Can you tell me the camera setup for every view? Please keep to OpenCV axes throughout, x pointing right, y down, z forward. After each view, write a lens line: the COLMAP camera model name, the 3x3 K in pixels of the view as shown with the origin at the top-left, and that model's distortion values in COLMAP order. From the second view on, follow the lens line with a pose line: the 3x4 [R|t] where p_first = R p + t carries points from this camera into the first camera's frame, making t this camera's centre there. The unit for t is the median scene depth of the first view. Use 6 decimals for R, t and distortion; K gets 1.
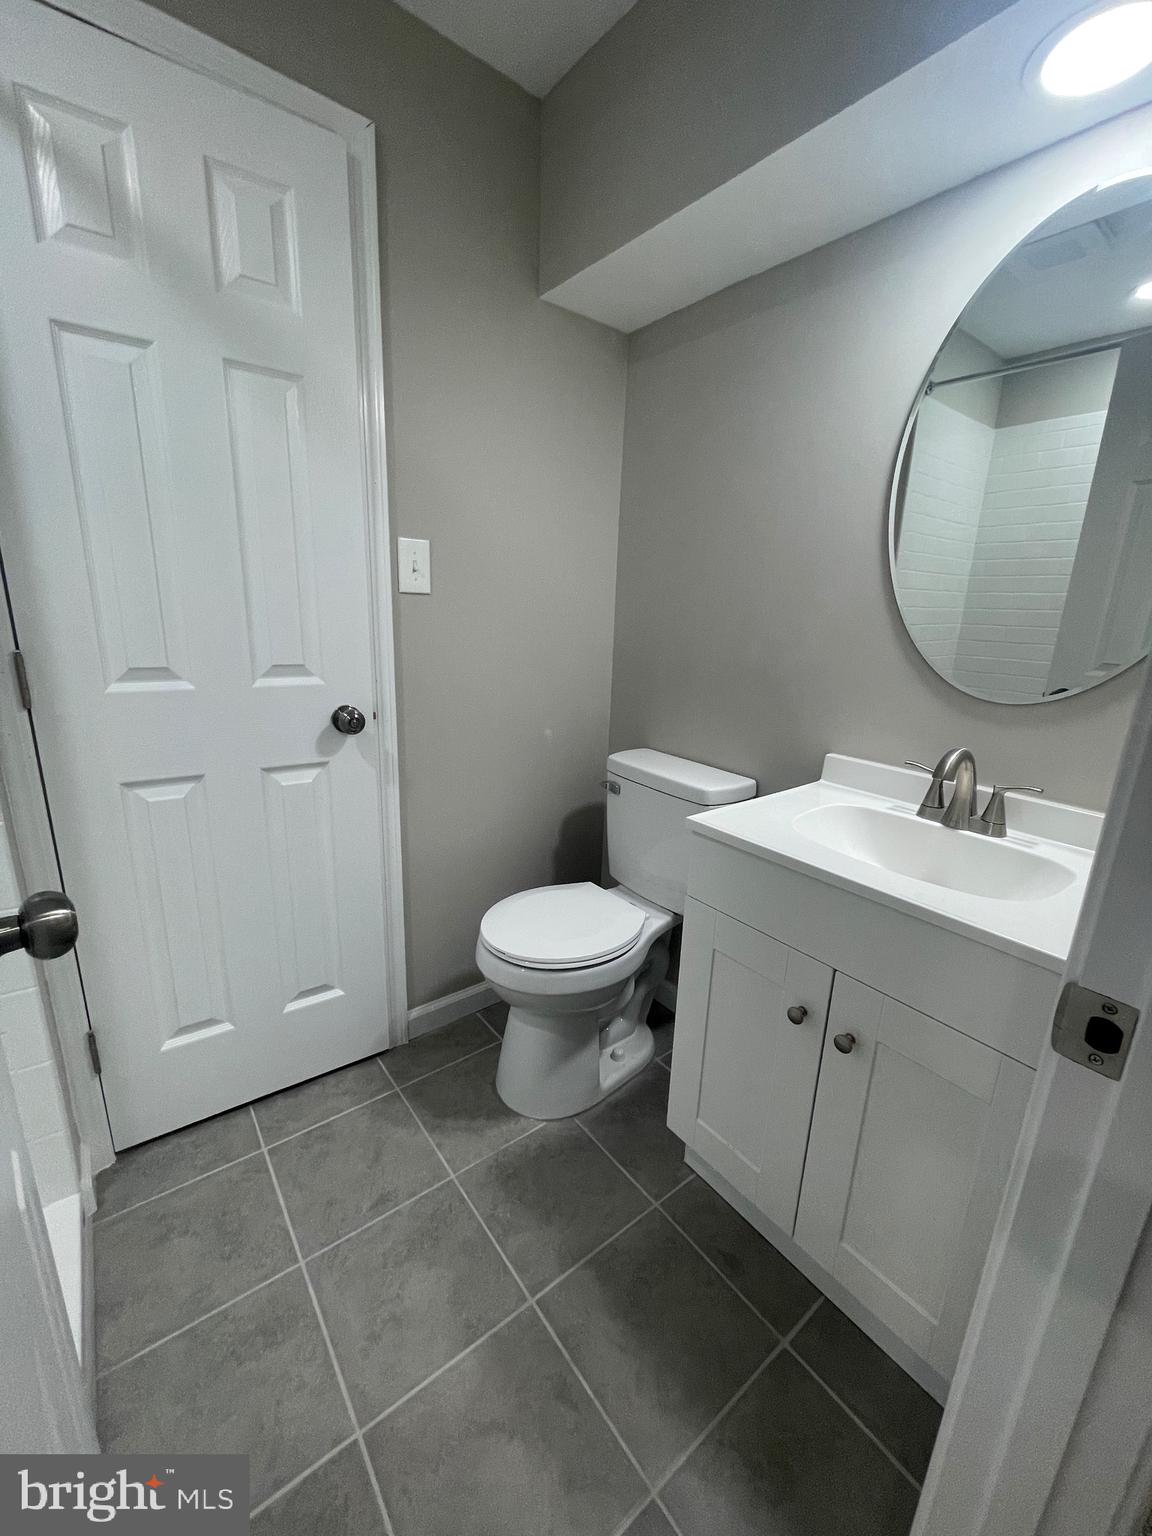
lens RADIAL K [[616.1, 0, 576.7], [0, 616.1, 775.4], [0, 0, 1]] dist [-0.003720, -0.000229]
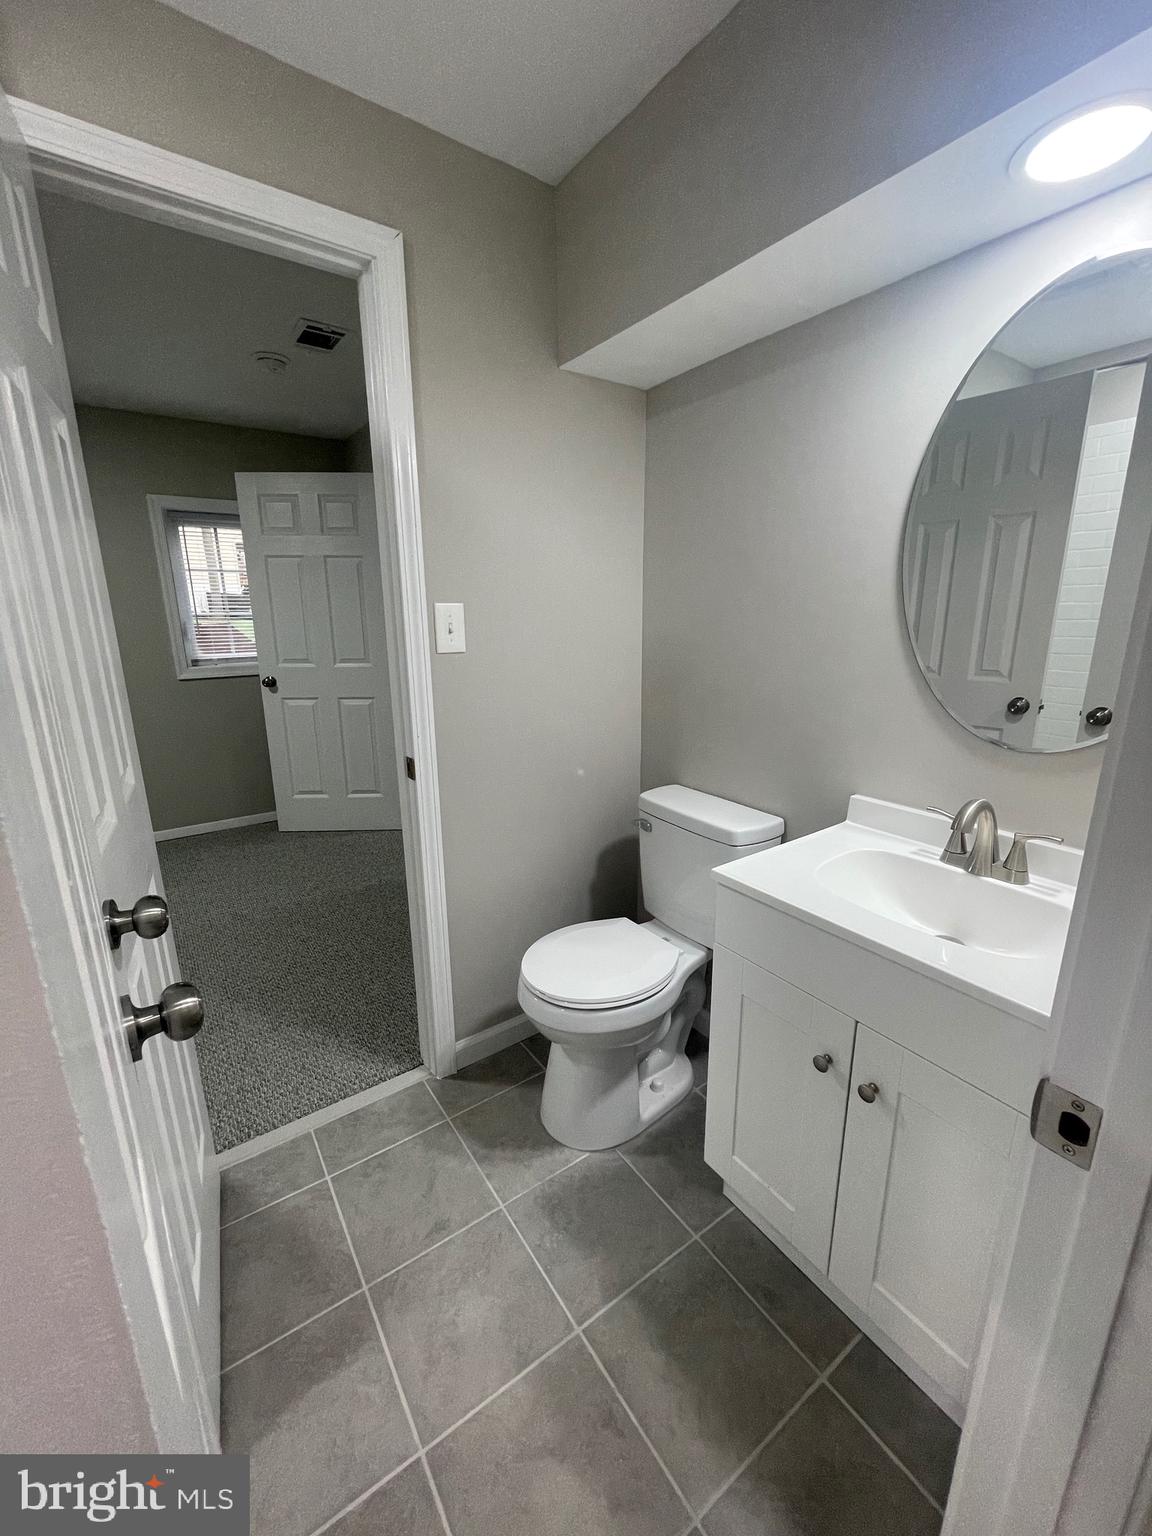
lens RADIAL K [[616.1, 0, 576.4], [0, 616.1, 774.9], [0, 0, 1]] dist [-0.003720, -0.000229]
pose [[0.997506, -0.030191, -0.063794, 0.018692], [0.029536, 0.999501, -0.011188, -0.082509], [0.064100, 0.009276, 0.997900, -0.060729]]
